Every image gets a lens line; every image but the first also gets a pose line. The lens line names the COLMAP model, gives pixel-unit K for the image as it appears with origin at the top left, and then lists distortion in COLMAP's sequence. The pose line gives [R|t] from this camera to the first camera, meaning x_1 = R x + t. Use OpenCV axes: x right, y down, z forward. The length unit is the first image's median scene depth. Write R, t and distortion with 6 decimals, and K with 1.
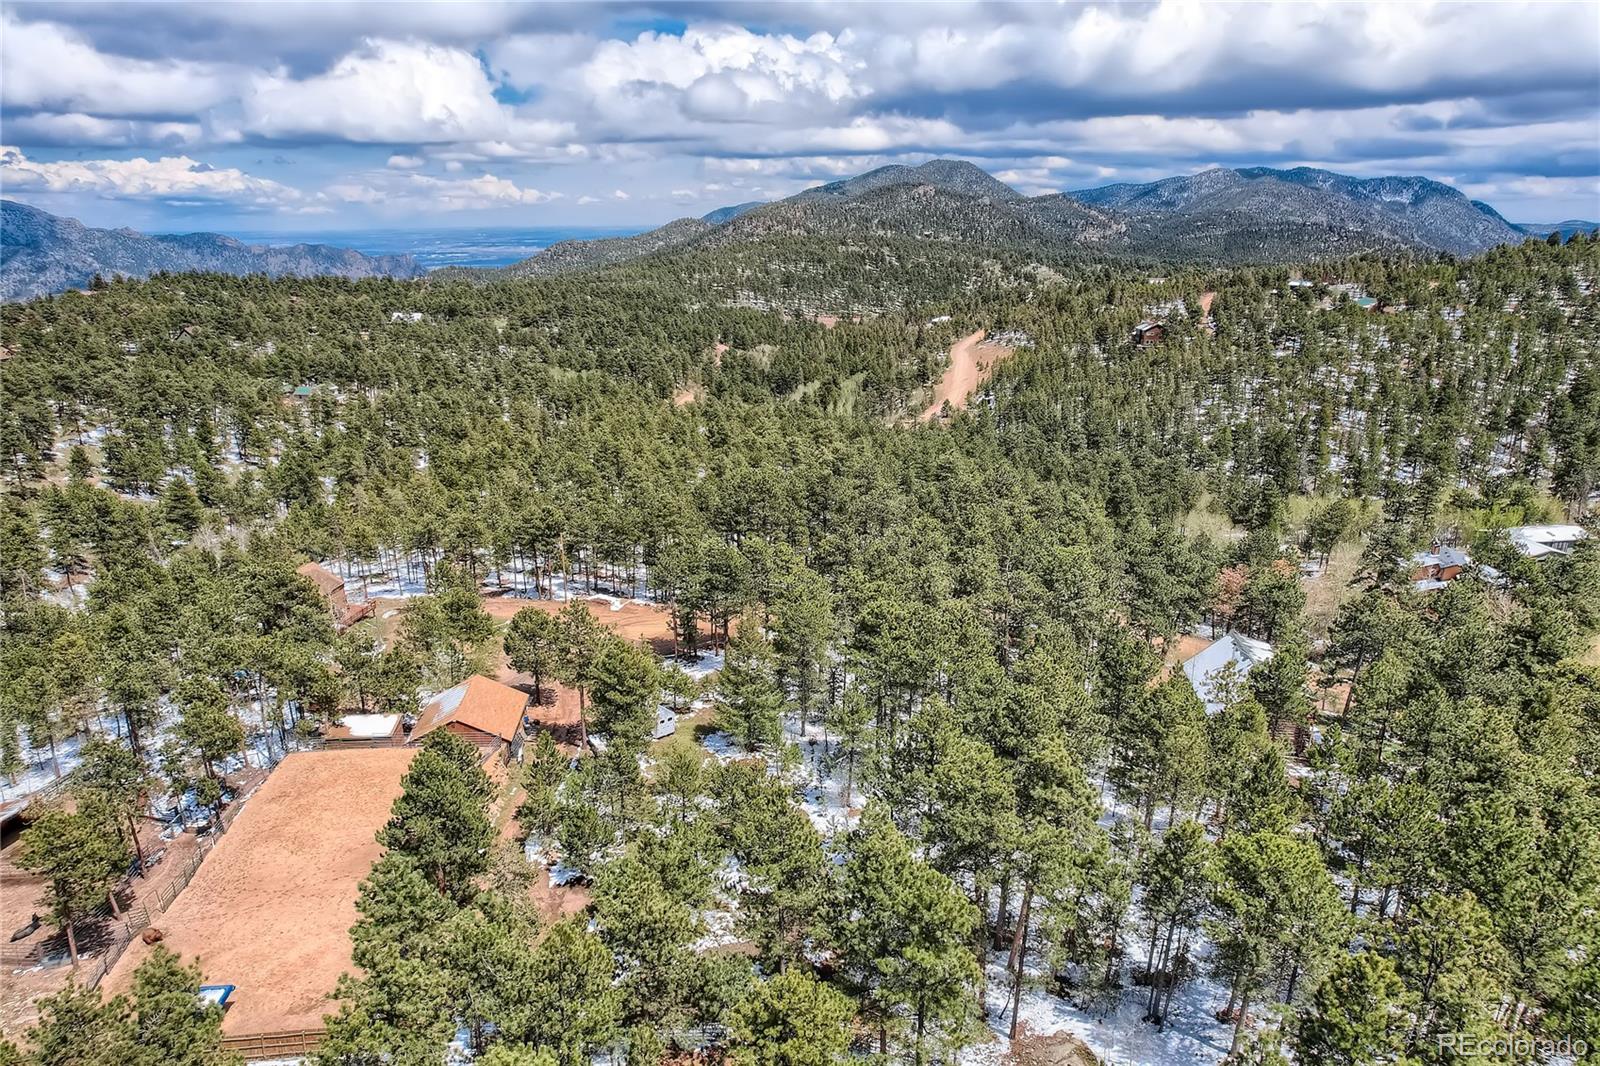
lens RADIAL K [[1034.4, 0, 815.8], [0, 1034.4, 540.1], [0, 0, 1]] dist [-0.053688, 0.056611]
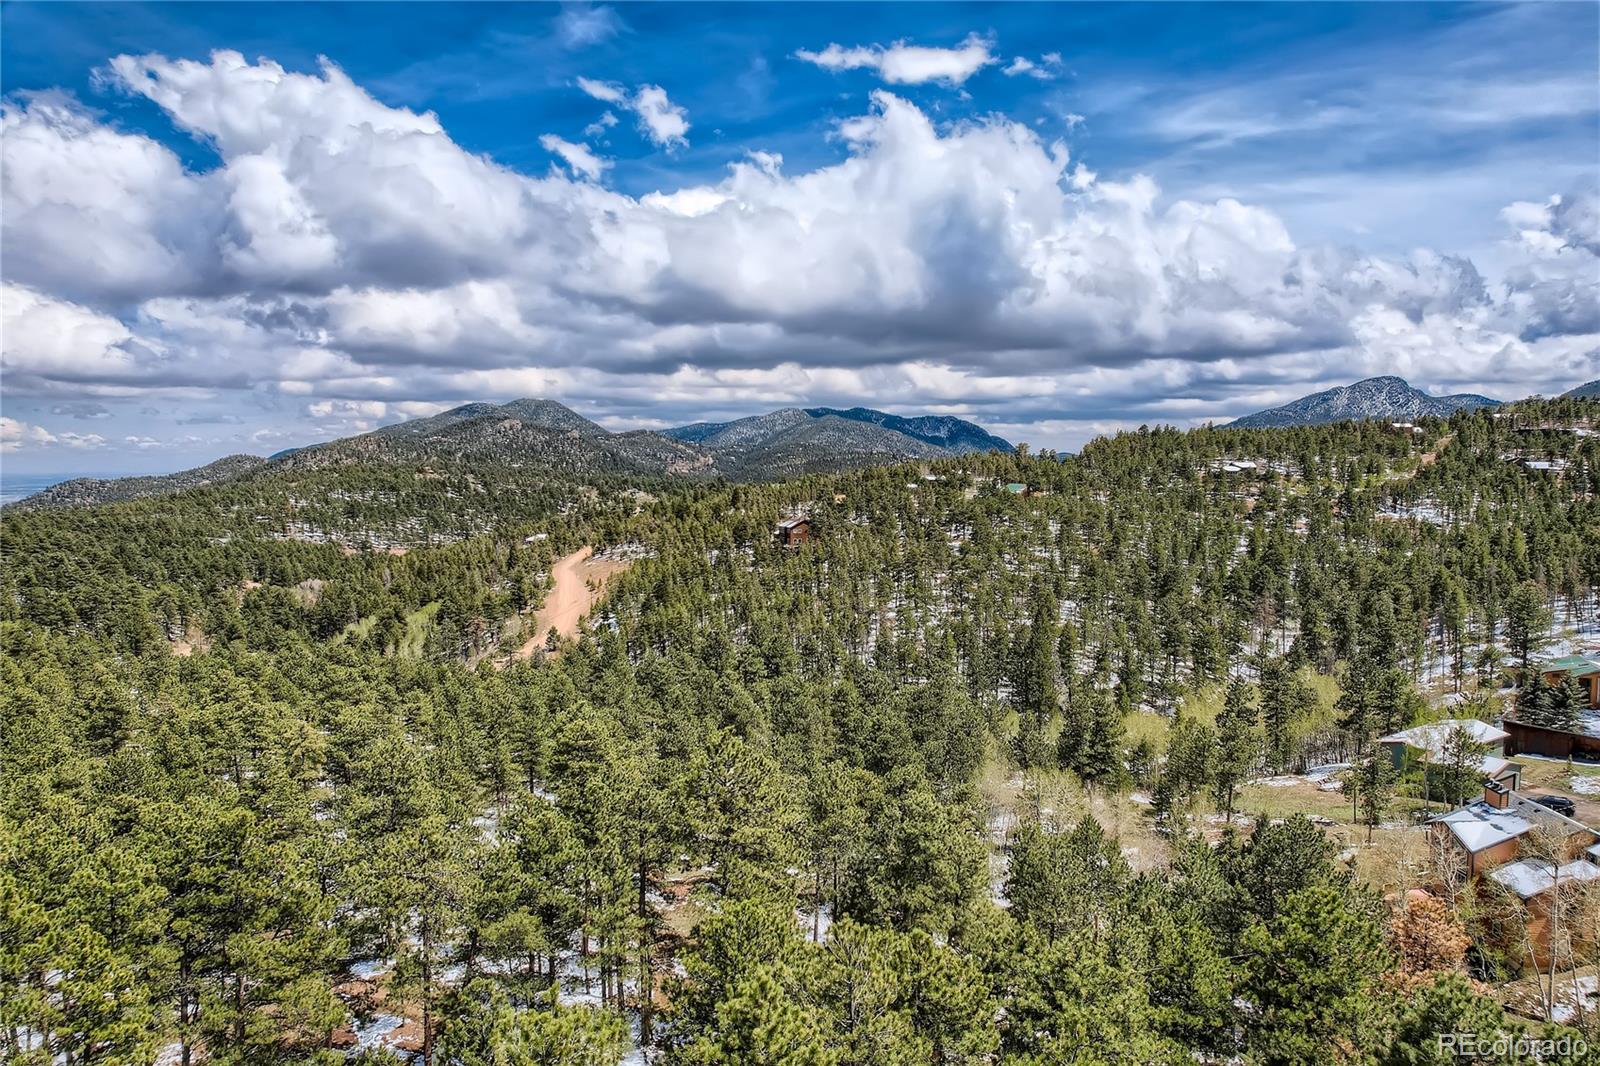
lens RADIAL K [[1034.4, 0, 813.3], [0, 1034.4, 534.3], [0, 0, 1]] dist [-0.053688, 0.056611]
pose [[0.927264, -0.036205, 0.372654, 0.019617], [0.120494, 0.971219, -0.205463, -0.019098], [-0.354490, 0.235421, 0.904939, 0.183352]]
